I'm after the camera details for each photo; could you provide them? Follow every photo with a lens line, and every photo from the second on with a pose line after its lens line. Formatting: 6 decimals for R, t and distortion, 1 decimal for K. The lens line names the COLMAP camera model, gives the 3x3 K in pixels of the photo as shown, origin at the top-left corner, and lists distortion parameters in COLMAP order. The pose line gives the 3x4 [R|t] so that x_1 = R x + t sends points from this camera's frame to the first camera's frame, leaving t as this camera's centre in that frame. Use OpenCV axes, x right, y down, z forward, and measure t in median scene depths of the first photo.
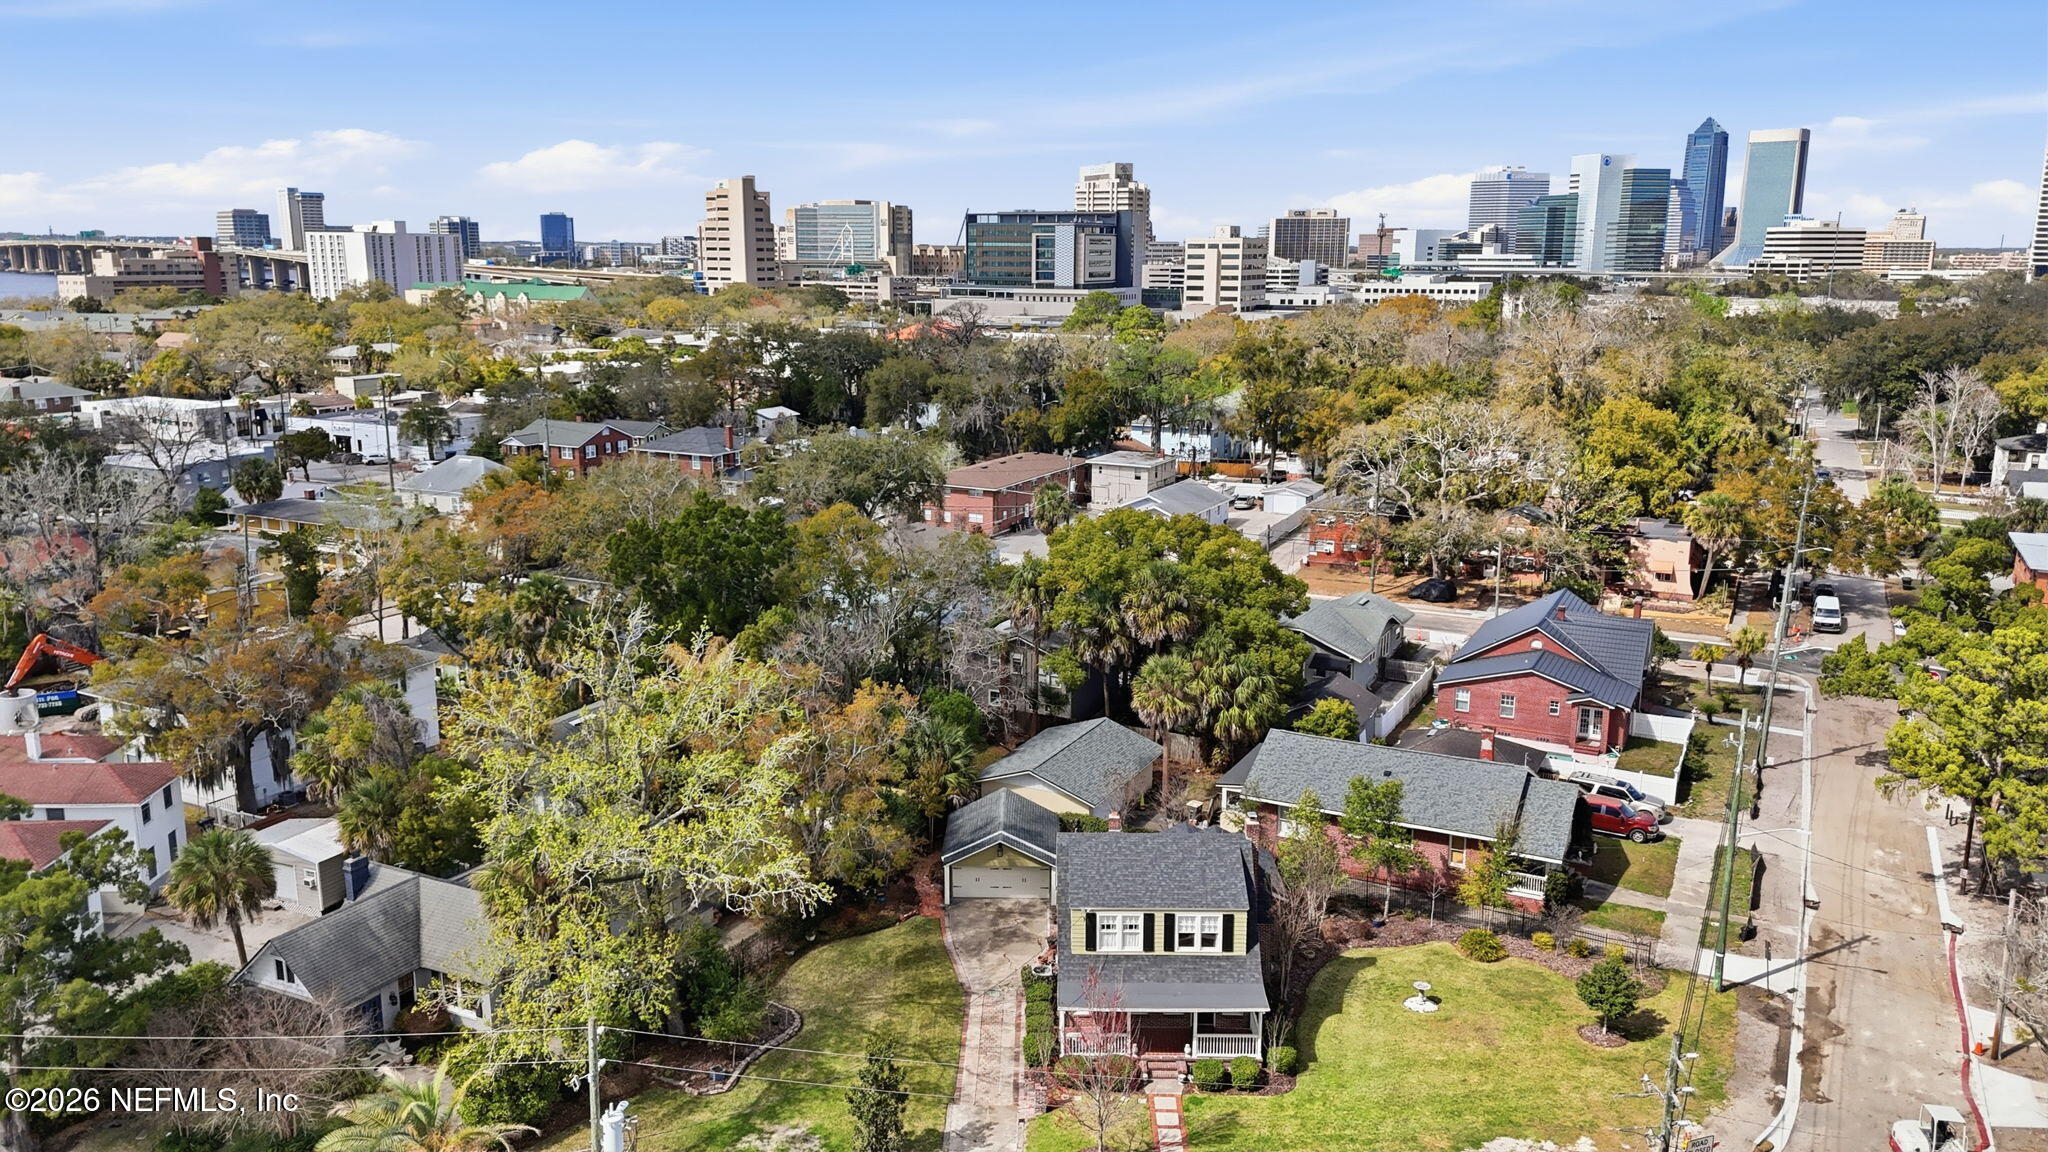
lens RADIAL K [[1524.8, 0, 1019.7], [0, 1524.8, 578.4], [0, 0, 1]] dist [0.093786, -0.101023]
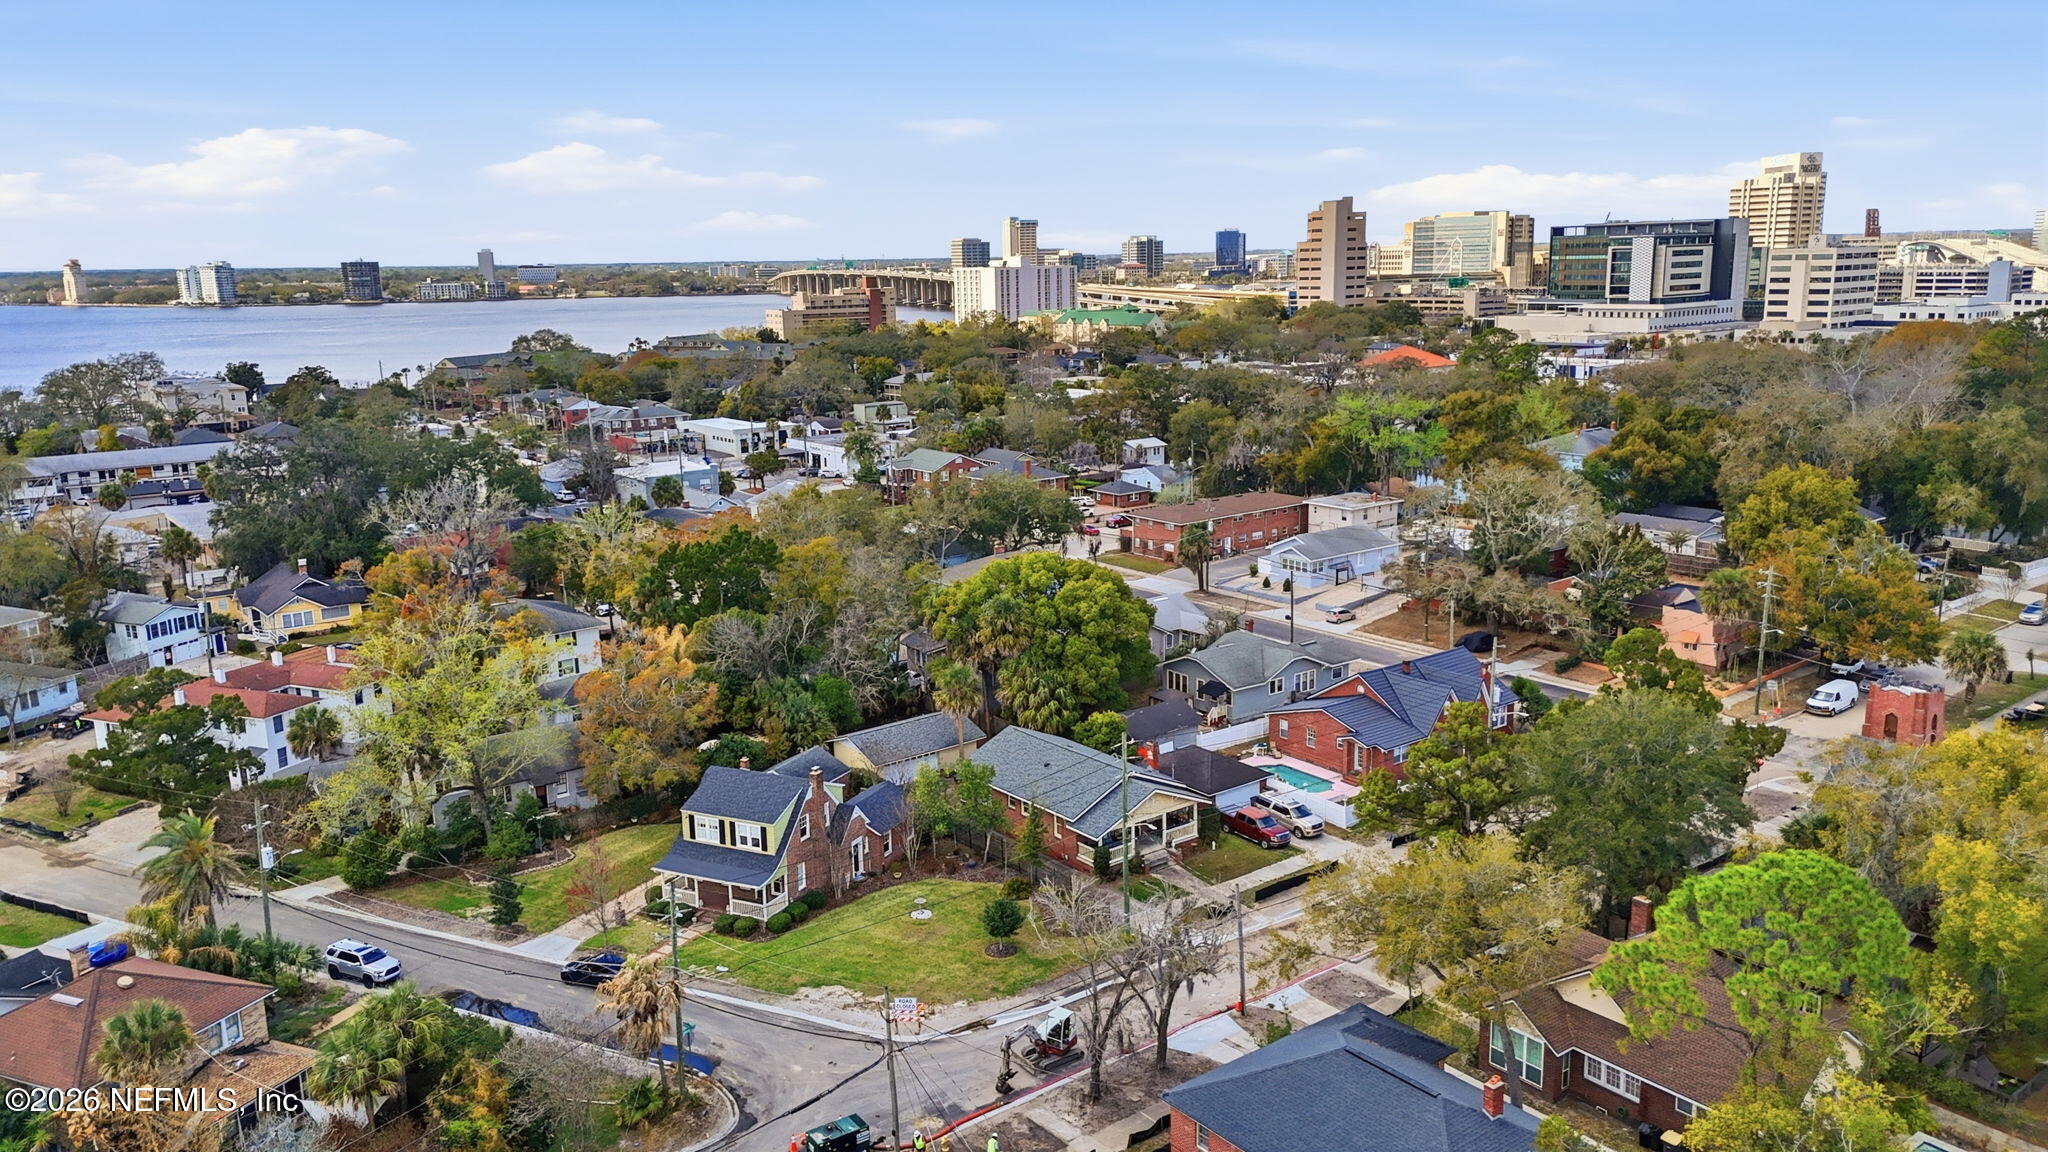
lens RADIAL K [[1524.8, 0, 1019.7], [0, 1524.8, 578.4], [0, 0, 1]] dist [0.093786, -0.101023]
pose [[0.899786, 0.066296, -0.431266, 0.110840], [-0.066562, 0.997677, 0.014494, -0.007572], [0.431225, 0.015664, 0.902108, -0.030686]]
